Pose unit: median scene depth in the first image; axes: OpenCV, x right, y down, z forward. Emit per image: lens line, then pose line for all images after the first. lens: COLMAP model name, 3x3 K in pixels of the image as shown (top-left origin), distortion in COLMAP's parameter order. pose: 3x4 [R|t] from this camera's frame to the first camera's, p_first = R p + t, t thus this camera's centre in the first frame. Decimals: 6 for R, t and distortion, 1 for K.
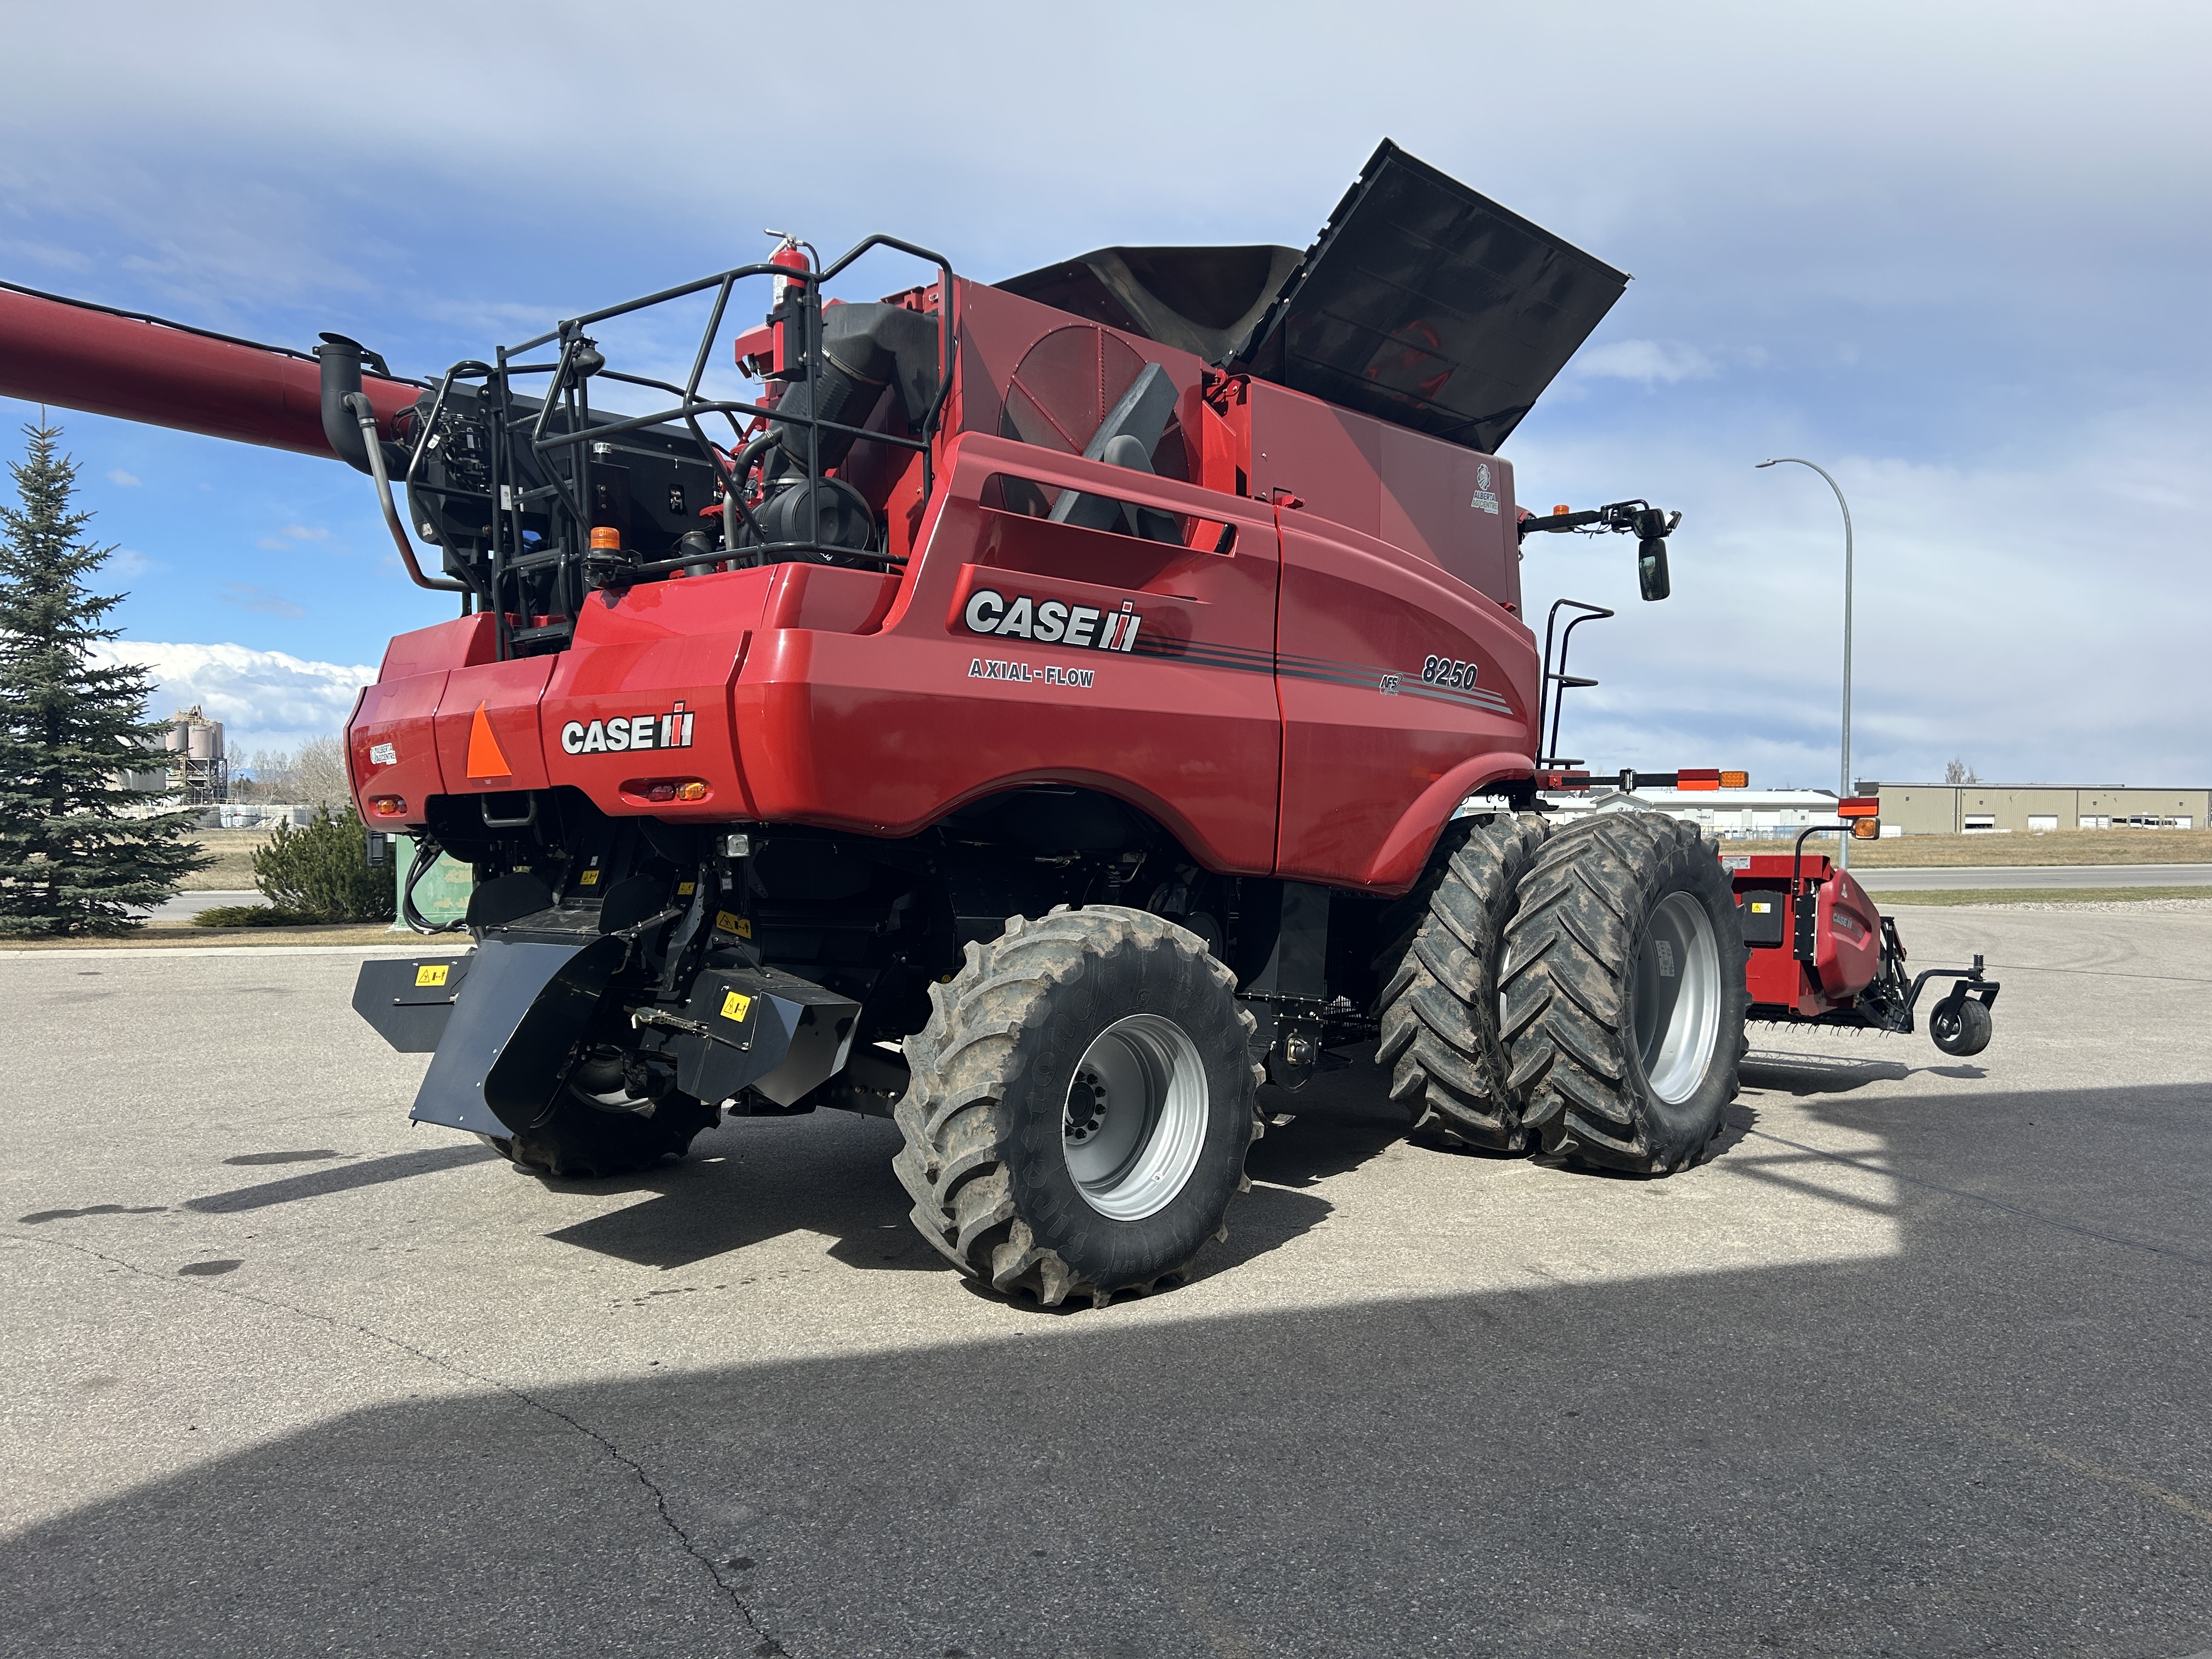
lens RADIAL K [[1688.6, 0, 1106.0], [0, 1688.6, 829.5], [0, 0, 1]] dist [0.025706, -0.000964]
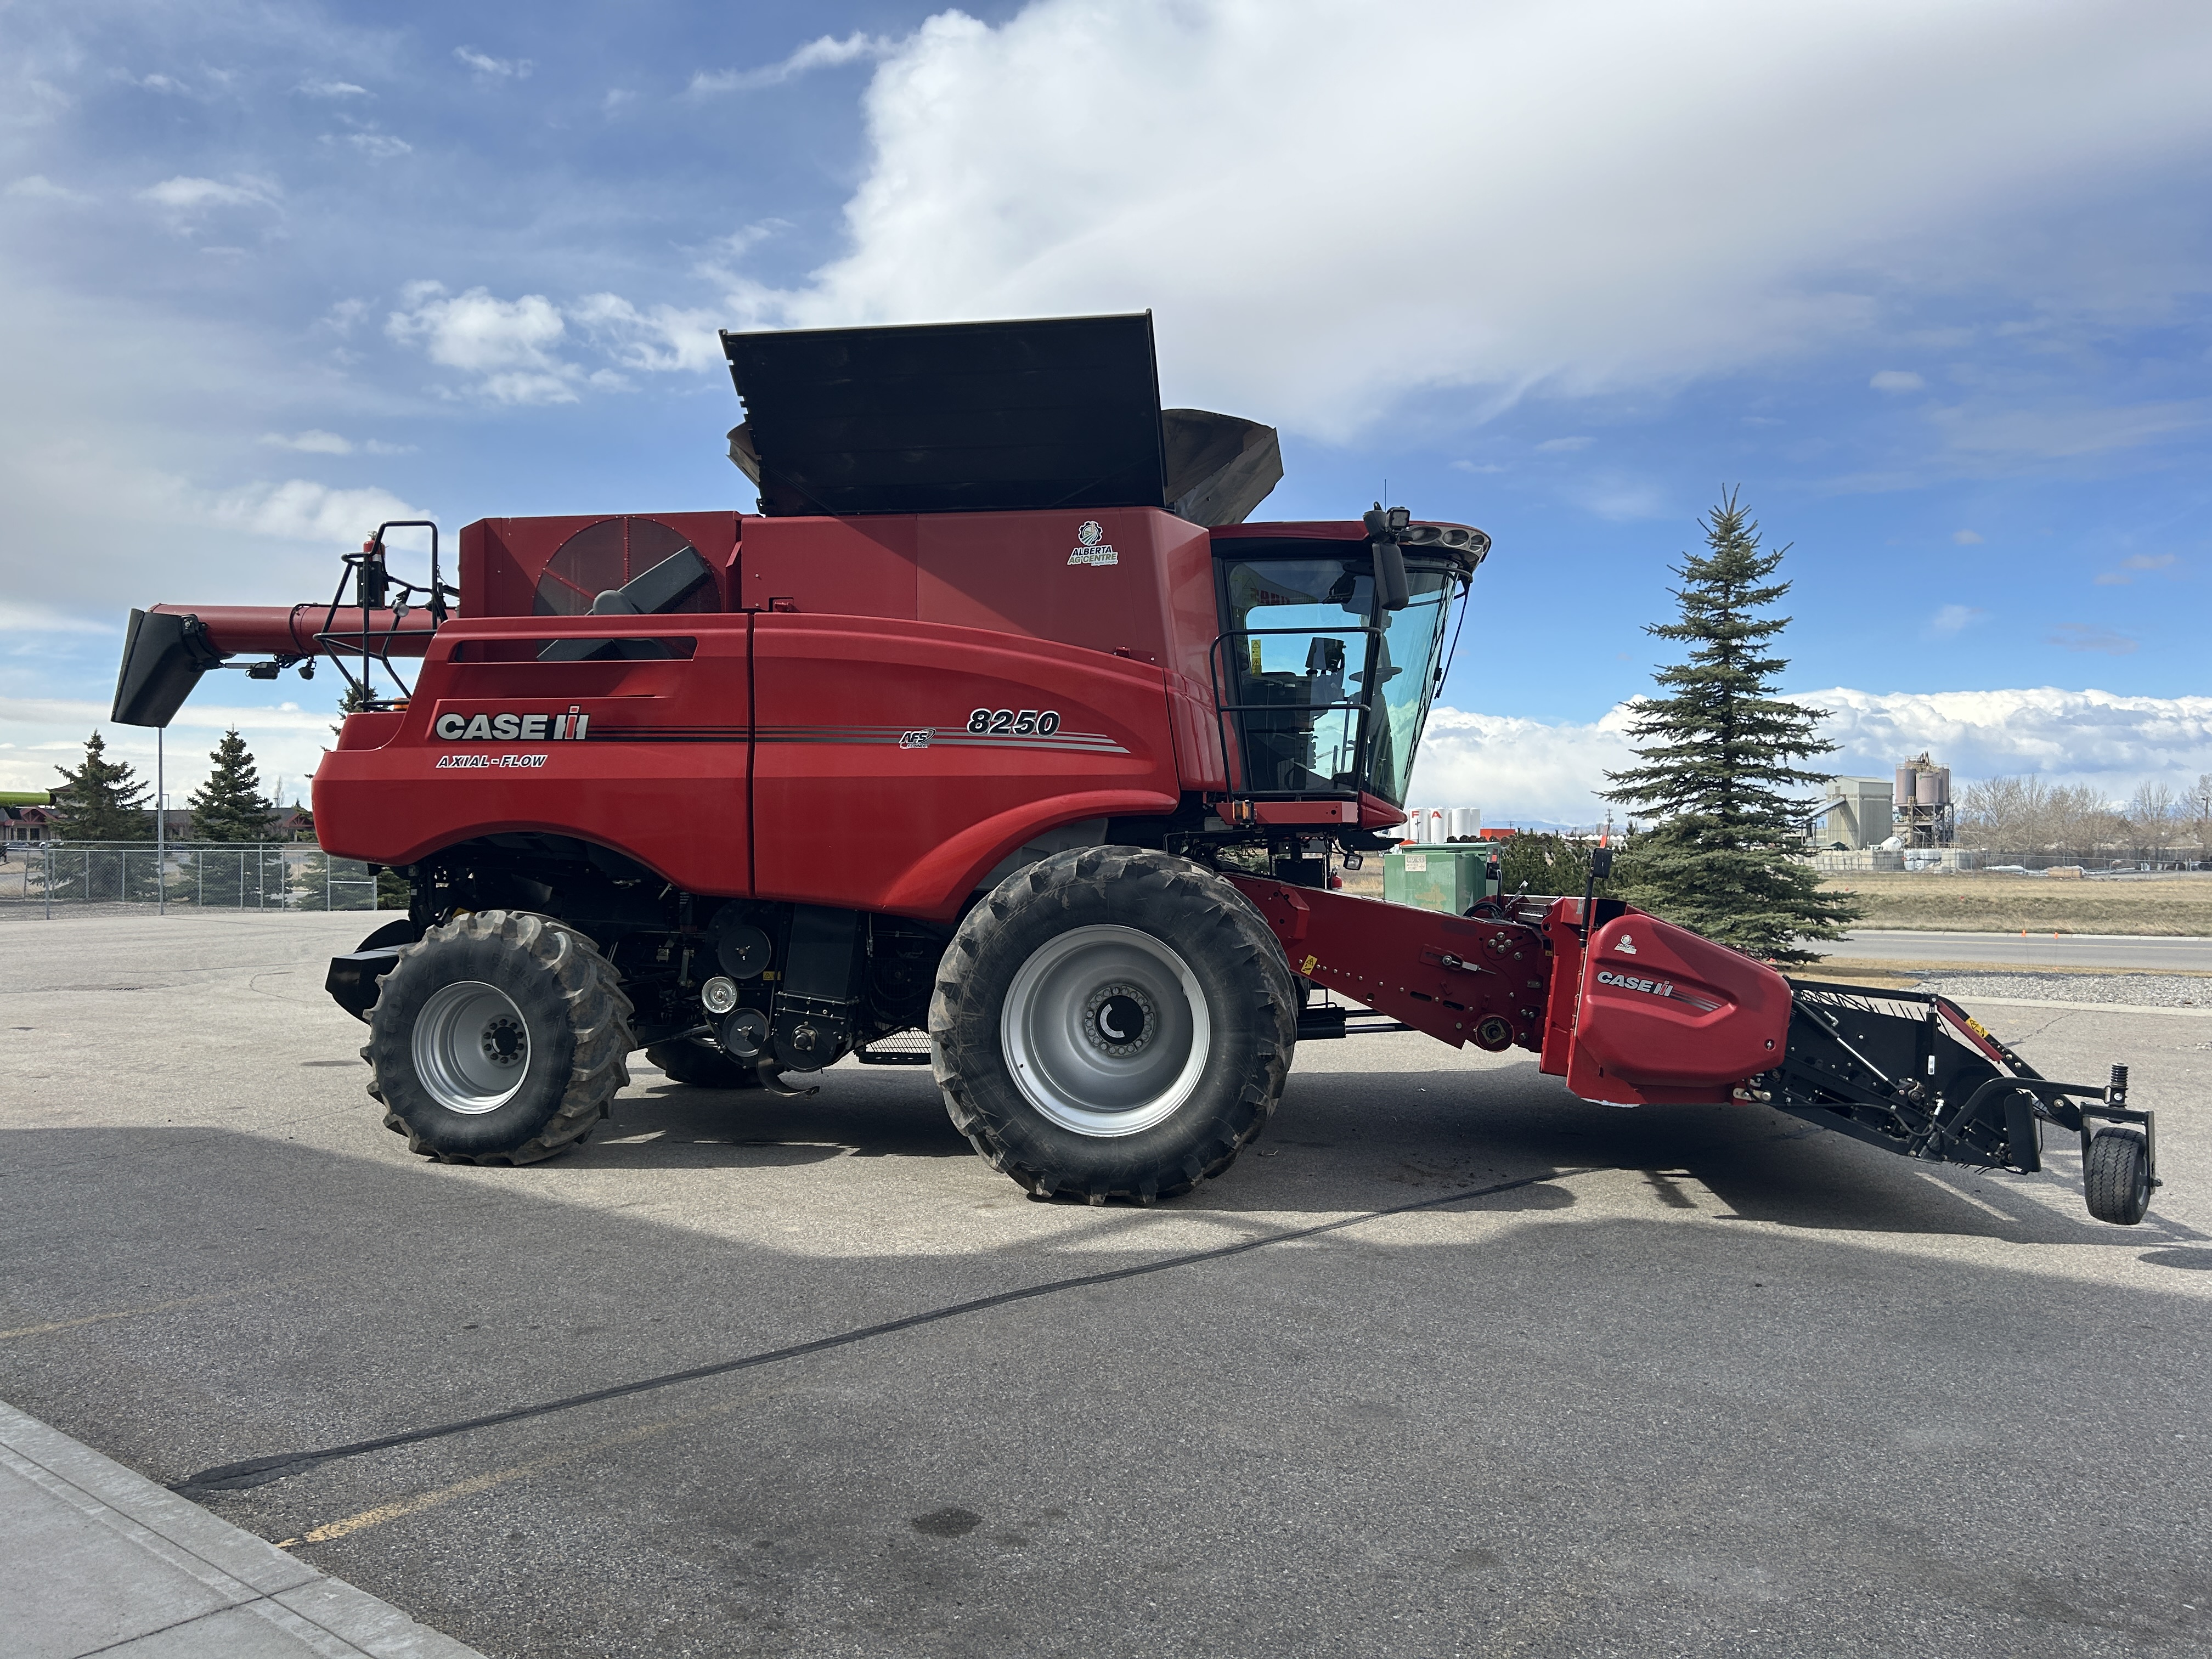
lens RADIAL K [[1684.3, 0, 1101.1], [0, 1684.3, 769.0], [0, 0, 1]] dist [-0.002156, 0.004951]
pose [[0.548142, -0.044998, -0.835174, 1.610476], [-0.006701, 0.998283, -0.058184, 0.003082], [0.836358, 0.037490, 0.546899, 0.624043]]
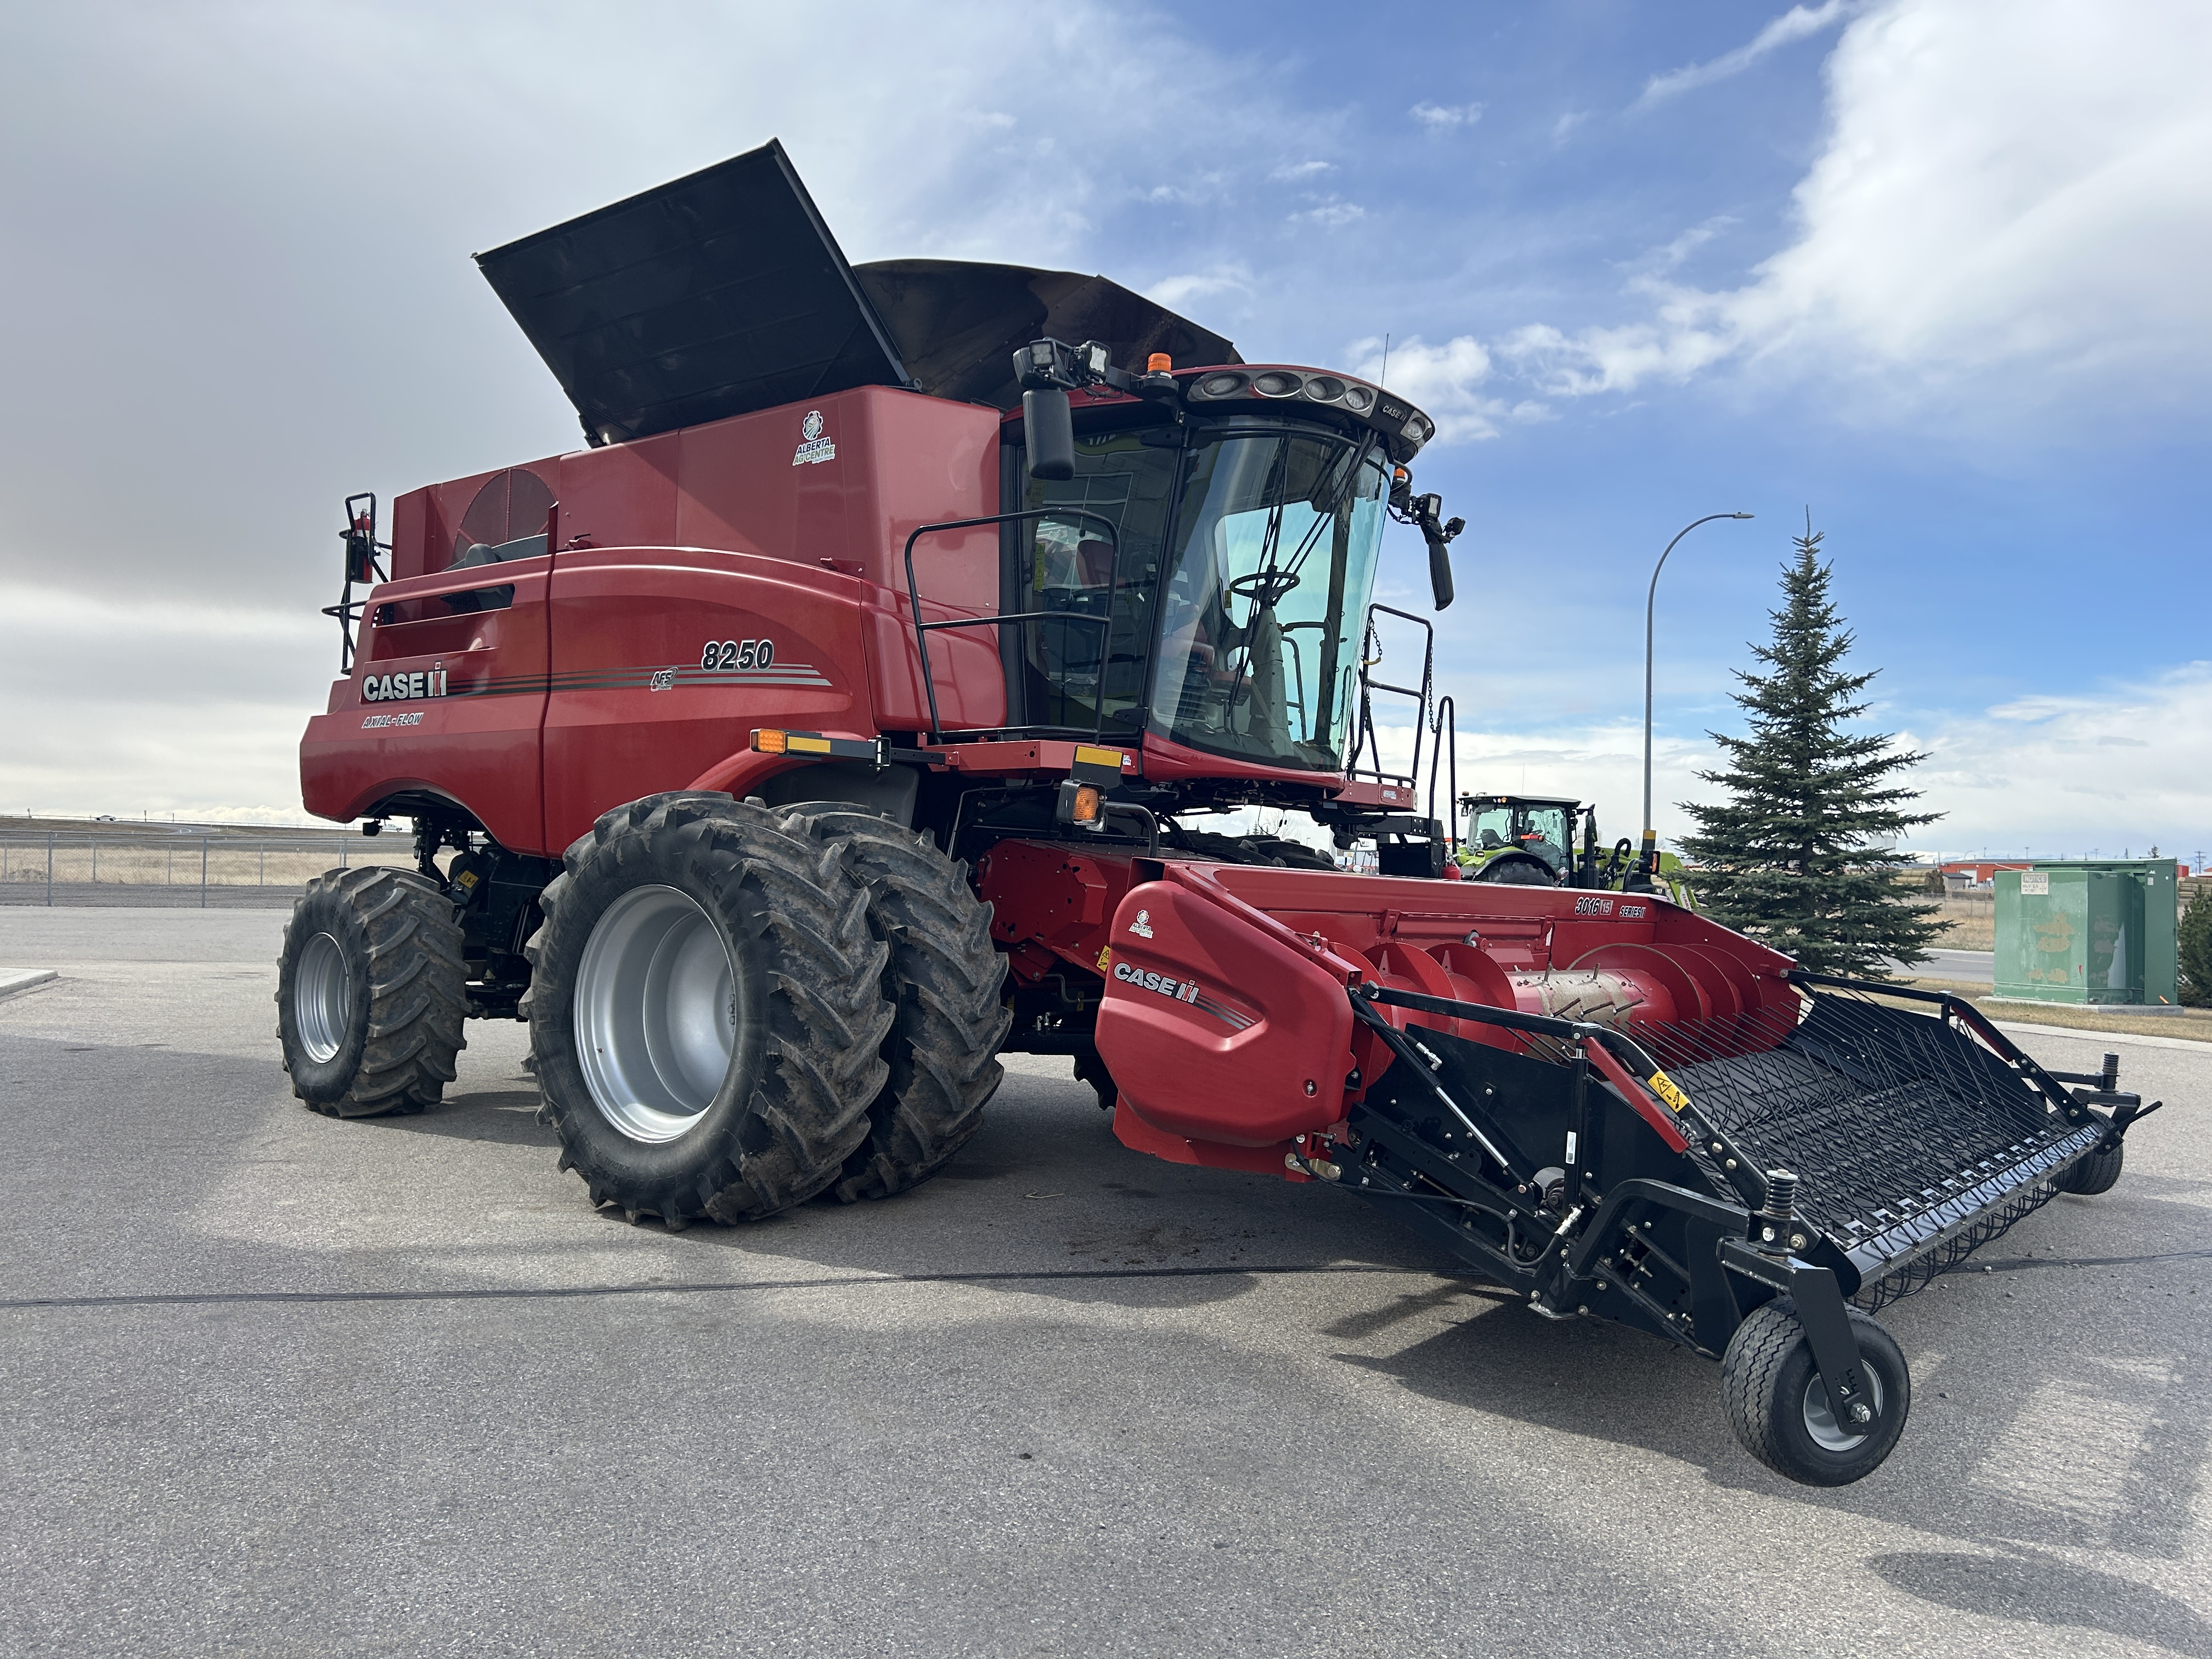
lens RADIAL K [[1689.5, 0, 1140.7], [0, 1689.5, 816.3], [0, 0, 1]] dist [0.106427, -0.134471]
pose [[0.057956, -0.038080, -0.997593, 1.624233], [-0.031647, 0.998700, -0.039961, 0.039695], [0.997817, 0.033886, 0.056676, 1.641493]]
